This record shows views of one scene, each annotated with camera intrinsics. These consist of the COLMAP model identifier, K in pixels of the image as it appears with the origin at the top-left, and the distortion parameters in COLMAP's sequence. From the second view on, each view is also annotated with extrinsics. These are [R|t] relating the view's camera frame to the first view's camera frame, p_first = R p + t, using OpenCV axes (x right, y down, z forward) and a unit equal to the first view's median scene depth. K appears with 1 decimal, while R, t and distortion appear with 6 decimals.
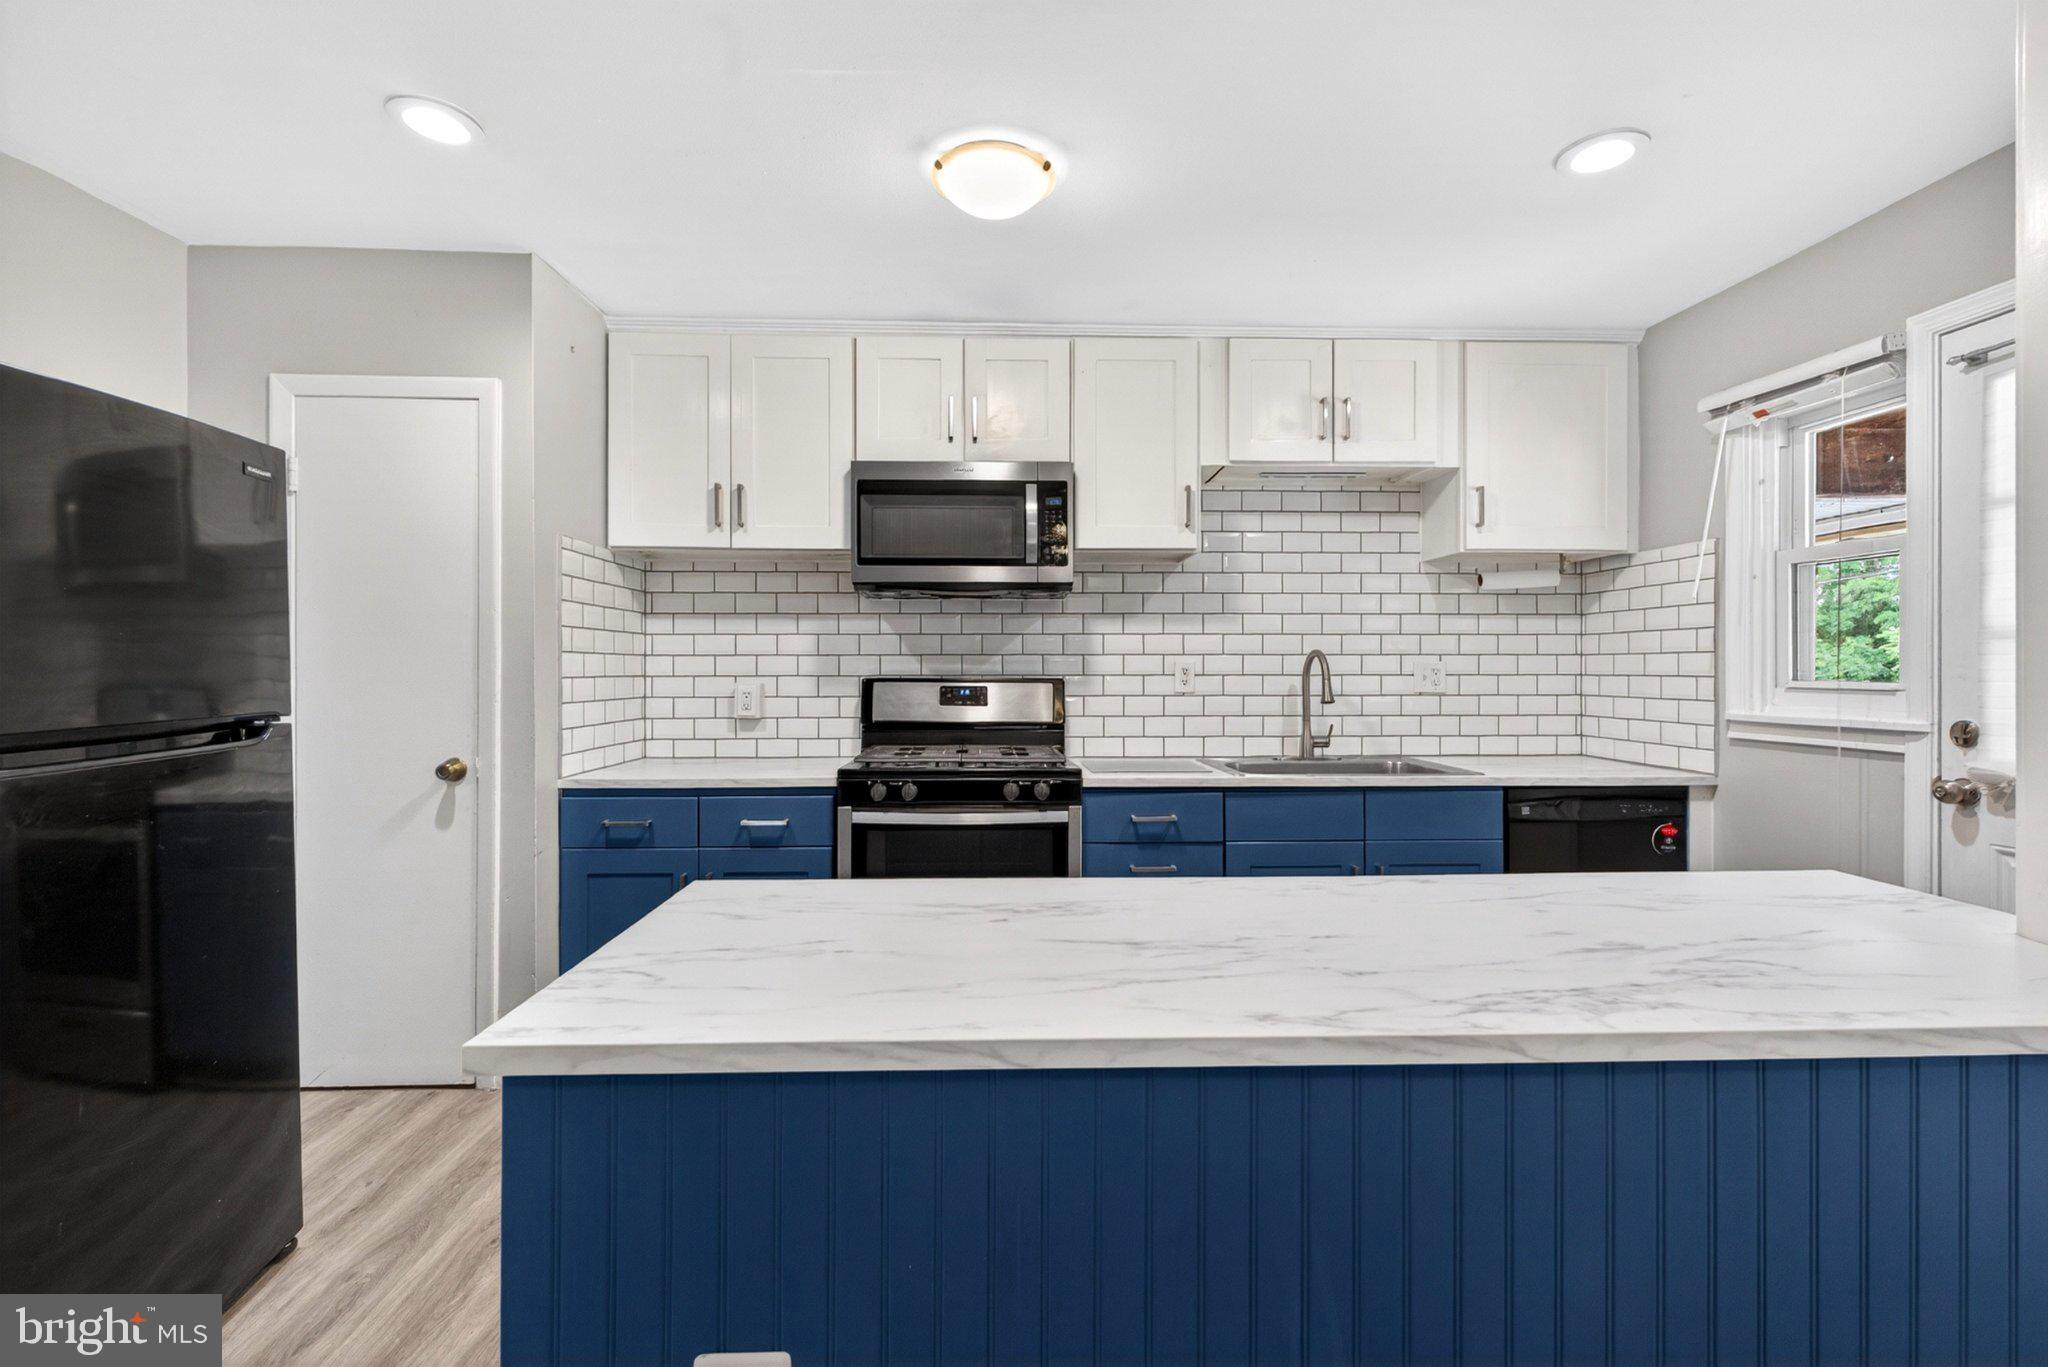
lens RADIAL K [[887.2, 0, 1020.1], [0, 887.2, 663.5], [0, 0, 1]] dist [0.002646, 0.000742]
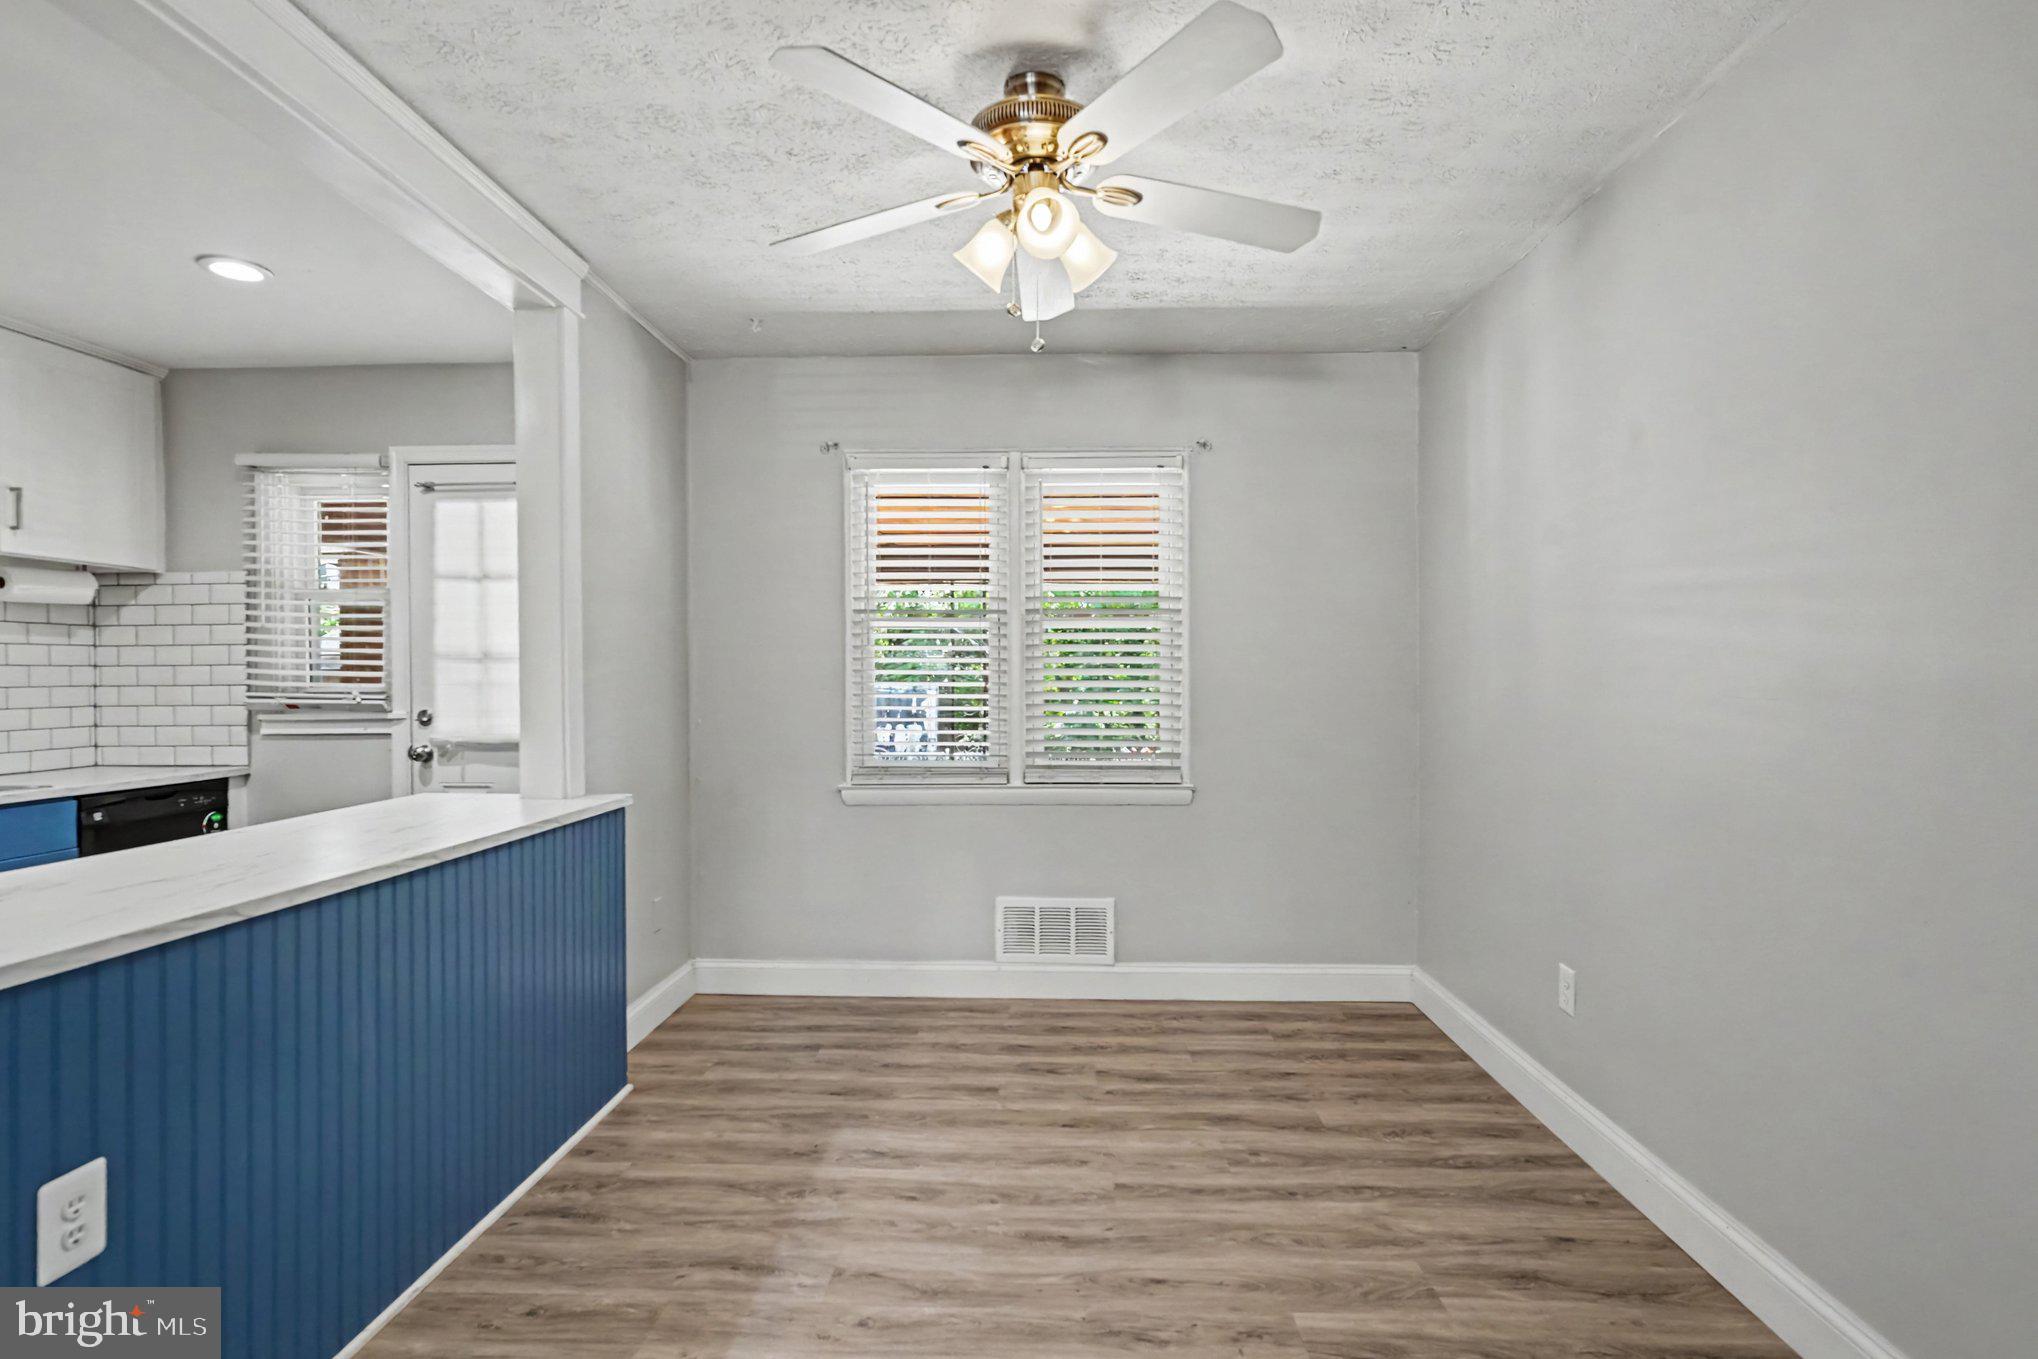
lens RADIAL K [[1018.8, 0, 1019.3], [0, 1018.8, 693.2], [0, 0, 1]] dist [-0.032531, 0.000959]
pose [[0.073176, -0.021761, 0.997082, -0.497505], [-0.000523, 0.999761, 0.021858, -0.004531], [-0.997319, -0.002121, 0.073147, -0.152805]]
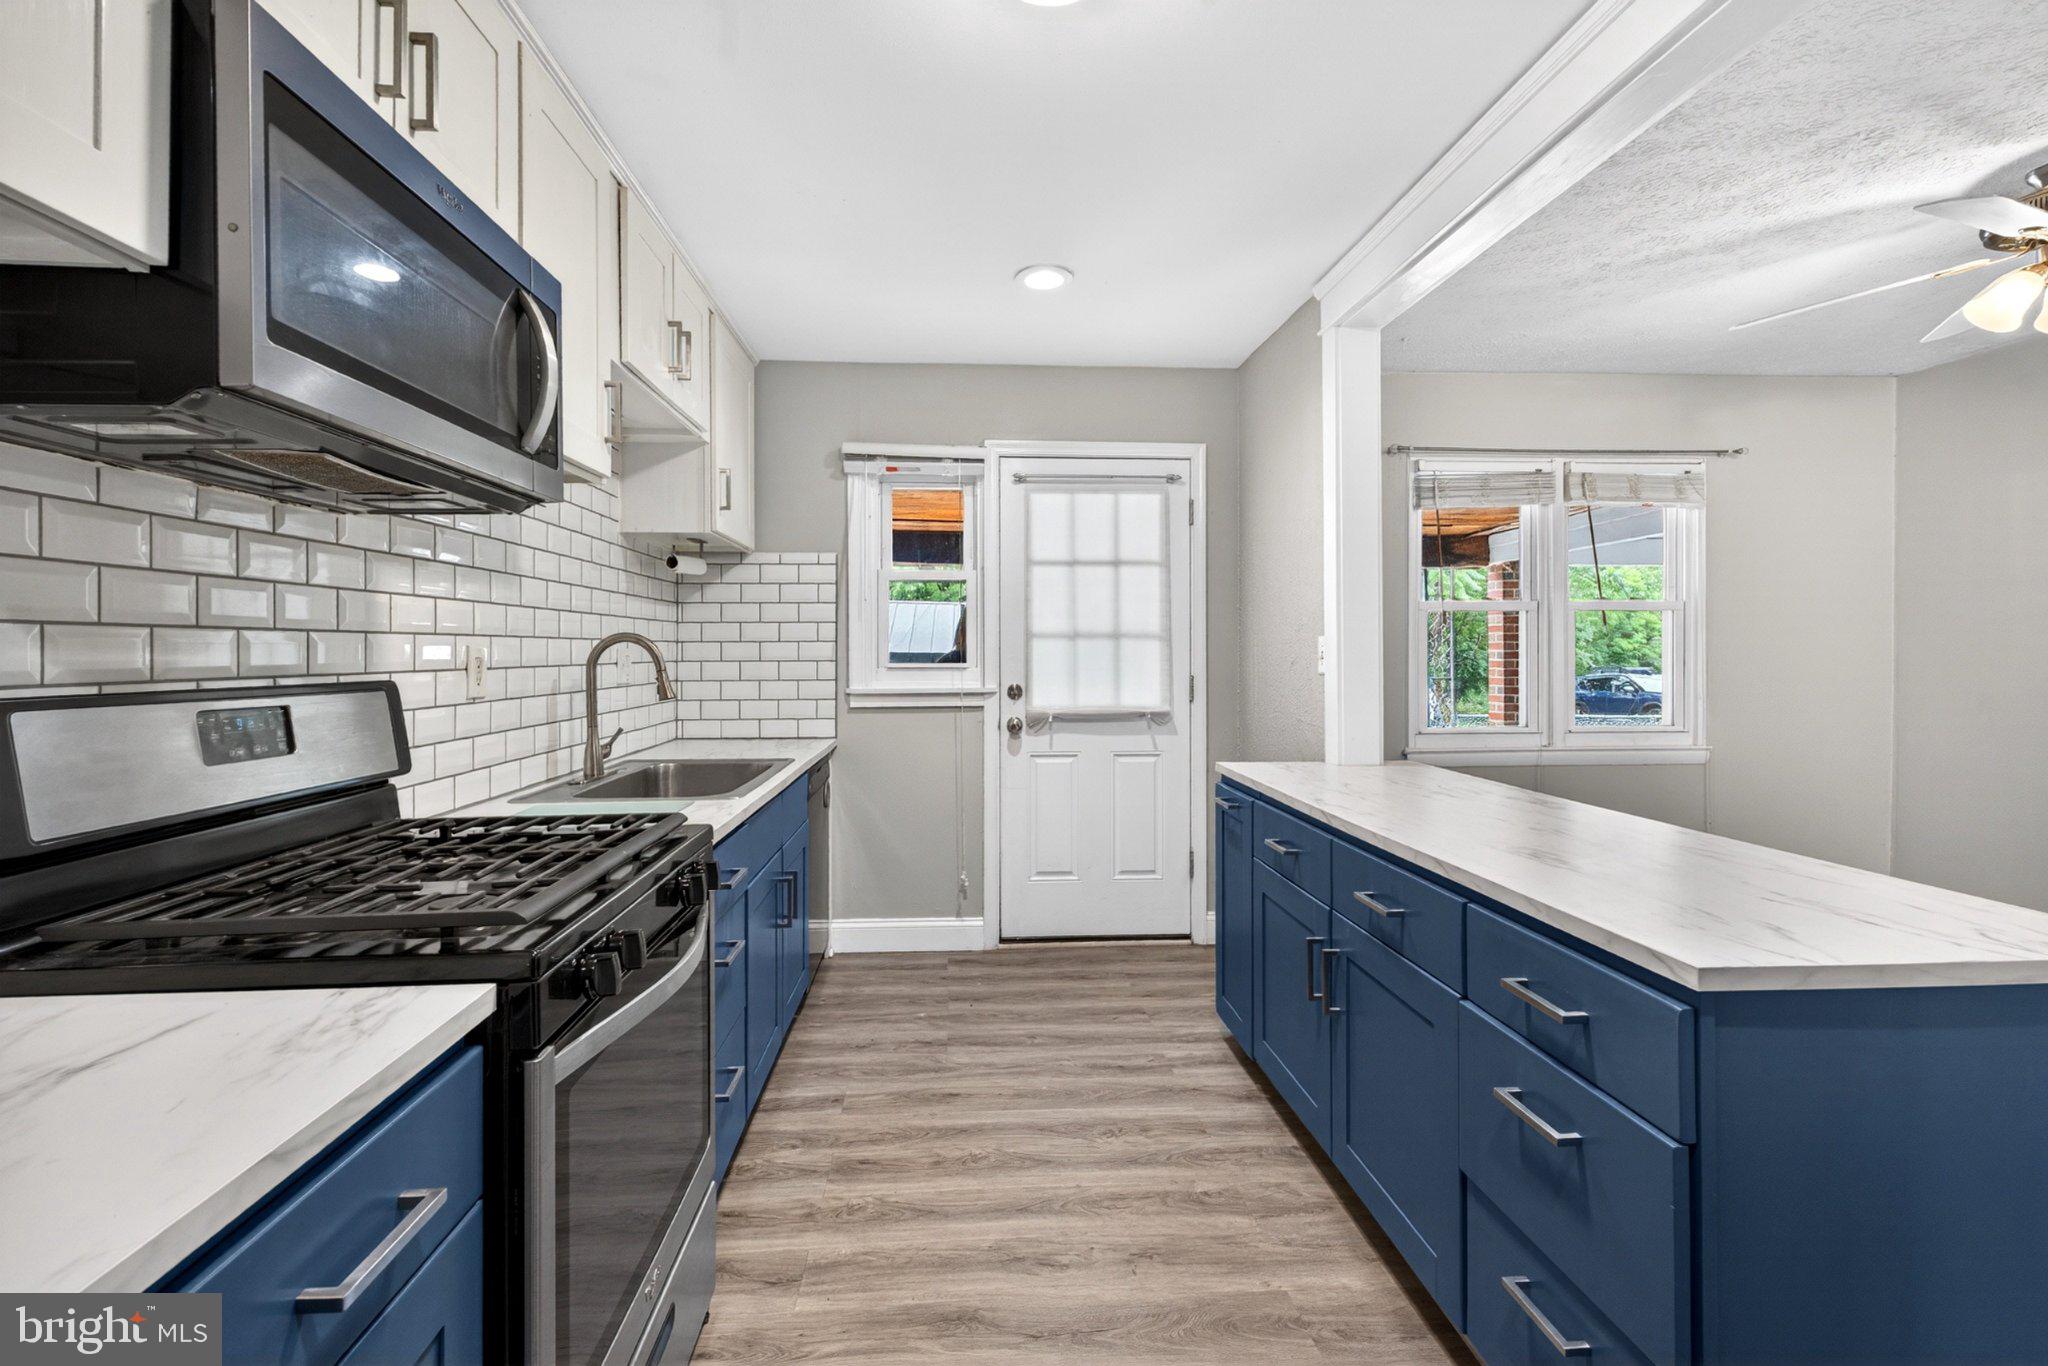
lens RADIAL K [[917.4, 0, 1008.5], [0, 917.4, 651.7], [0, 0, 1]] dist [0.002385, 0.000335]
pose [[-0.019488, -0.001681, 0.999809, -0.533747], [-0.005463, 0.999984, 0.001575, -0.001649], [-0.999795, -0.005431, -0.019497, 0.764990]]
